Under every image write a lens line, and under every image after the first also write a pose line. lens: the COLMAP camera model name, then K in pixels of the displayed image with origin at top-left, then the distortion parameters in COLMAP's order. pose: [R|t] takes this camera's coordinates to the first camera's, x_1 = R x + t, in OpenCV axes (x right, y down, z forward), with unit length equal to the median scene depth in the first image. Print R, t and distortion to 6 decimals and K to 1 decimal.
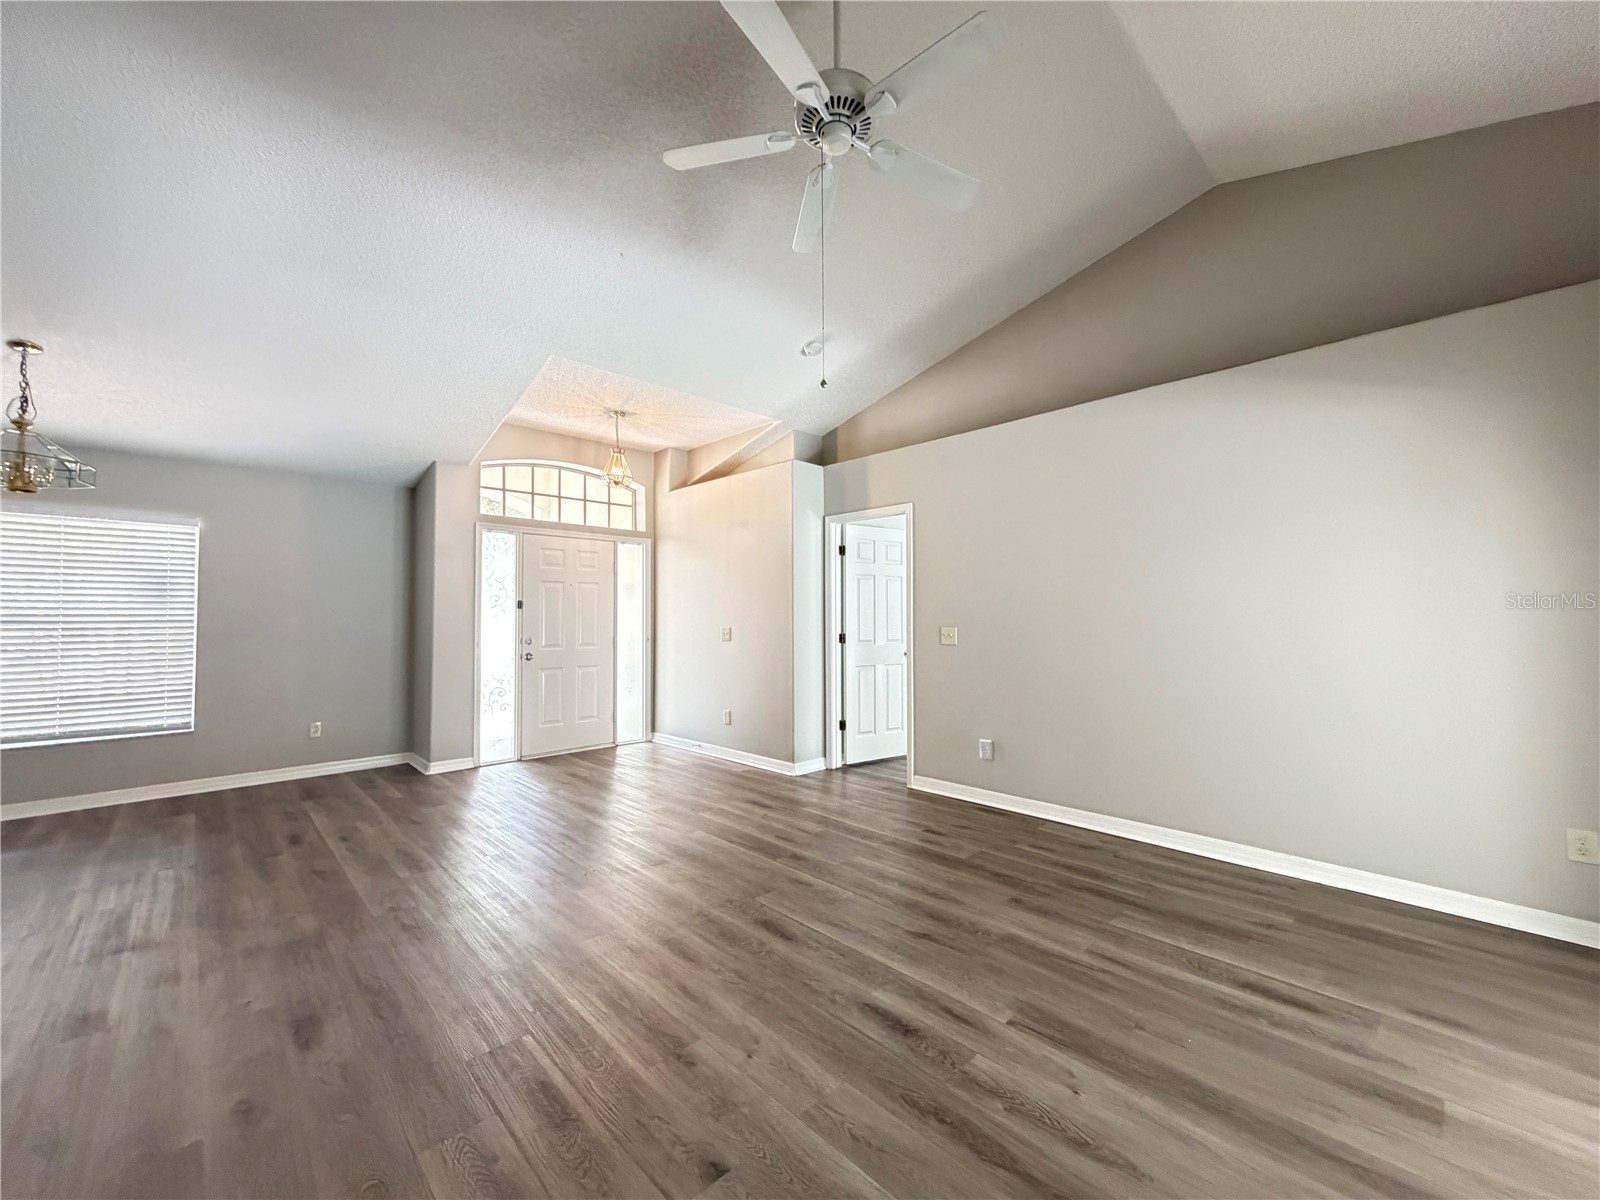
lens RADIAL K [[636.8, 0, 796.4], [0, 636.8, 602.4], [0, 0, 1]] dist [0.000995, -0.000065]
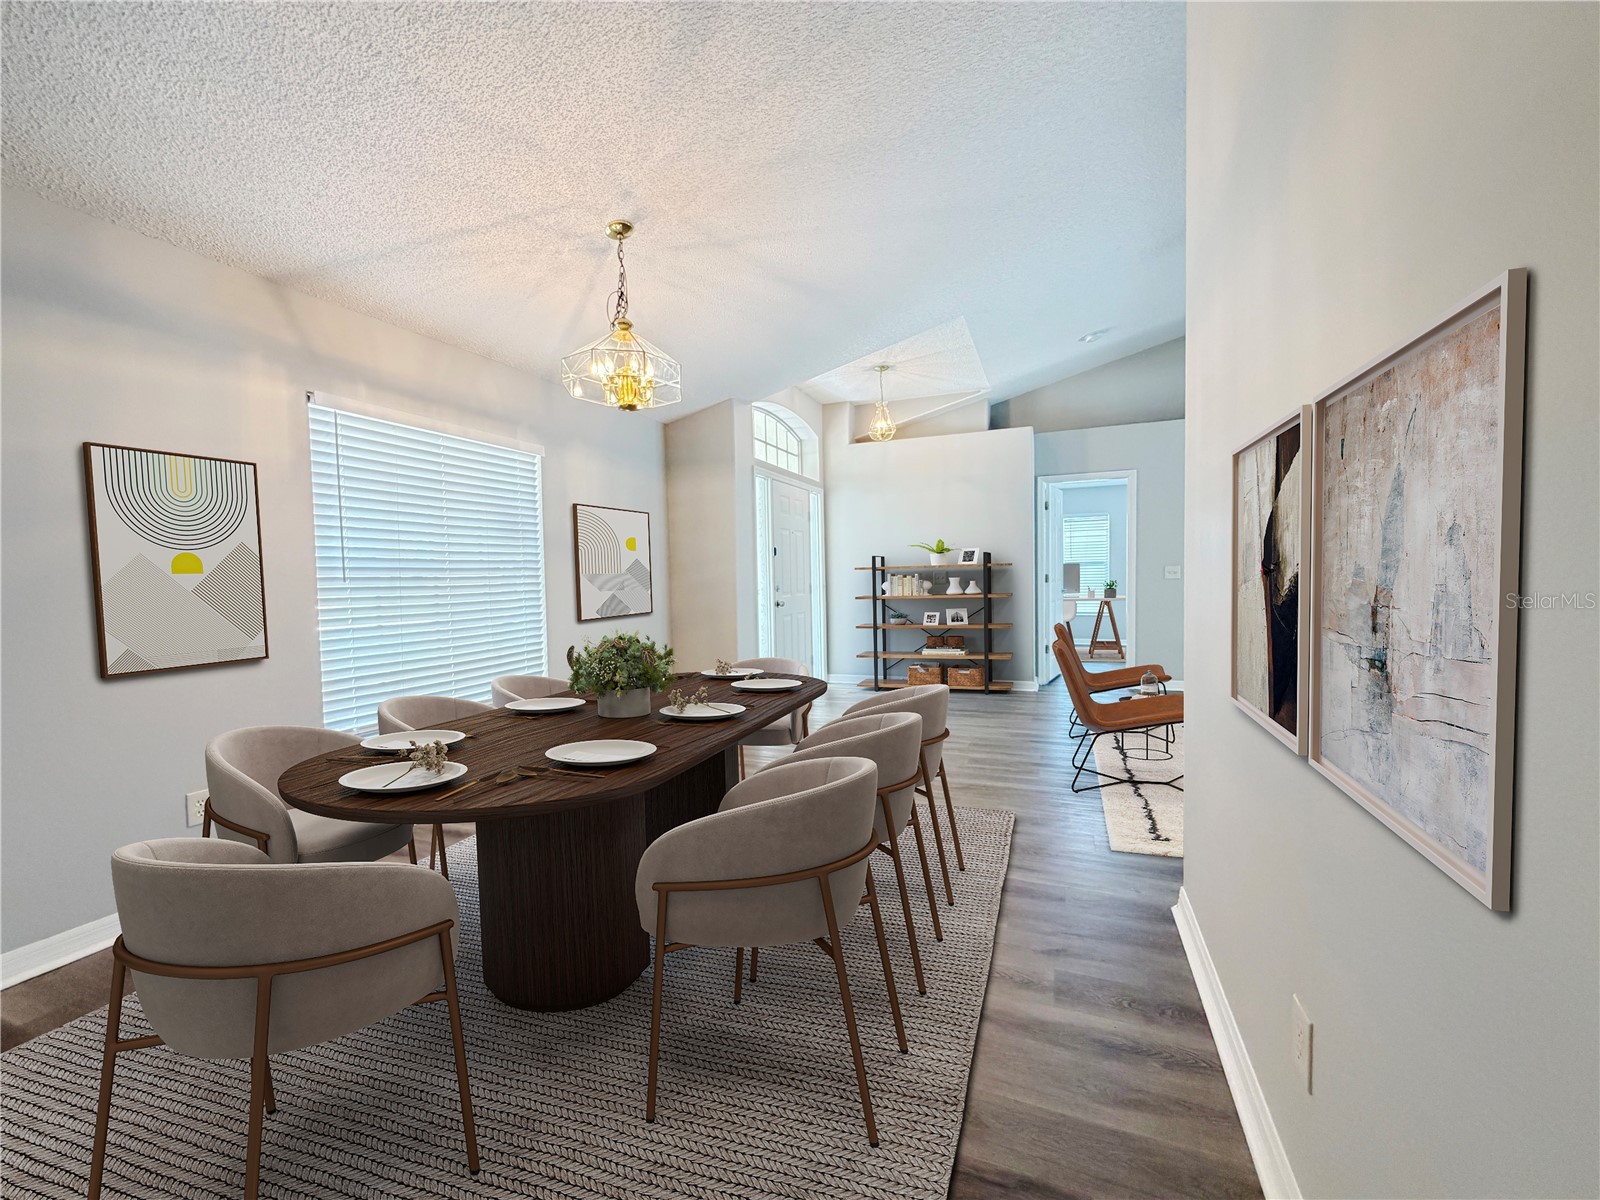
lens RADIAL K [[636.8, 0, 796.4], [0, 636.8, 602.4], [0, 0, 1]] dist [0.000995, -0.000065]
pose [[0.915572, -0.035668, 0.400570, -0.795931], [0.011557, 0.997981, 0.062448, 0.020595], [-0.401989, -0.052546, 0.914136, 0.071747]]
